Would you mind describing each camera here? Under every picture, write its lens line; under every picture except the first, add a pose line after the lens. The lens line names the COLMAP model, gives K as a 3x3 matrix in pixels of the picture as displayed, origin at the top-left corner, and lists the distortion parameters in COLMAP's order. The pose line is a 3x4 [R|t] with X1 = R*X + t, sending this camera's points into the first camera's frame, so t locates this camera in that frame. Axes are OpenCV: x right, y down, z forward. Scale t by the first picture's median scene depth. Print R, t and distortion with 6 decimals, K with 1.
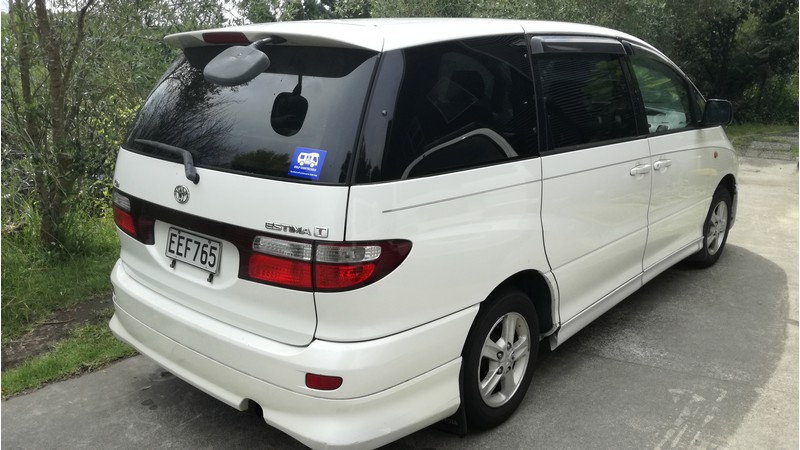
lens RADIAL K [[639.2, 0, 400.9], [0, 639.2, 221.2], [0, 0, 1]] dist [0.046957, -0.043481]
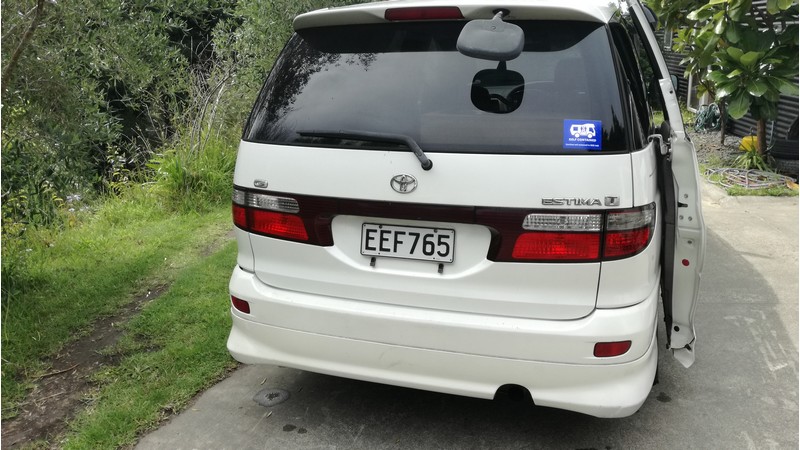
lens RADIAL K [[639.2, 0, 399.5], [0, 639.2, 206.5], [0, 0, 1]] dist [0.046957, -0.043481]
pose [[0.929014, -0.113910, 0.352075, -0.722063], [0.114824, 0.993216, 0.018361, -0.028163], [-0.351778, 0.023369, 0.935792, 0.151999]]
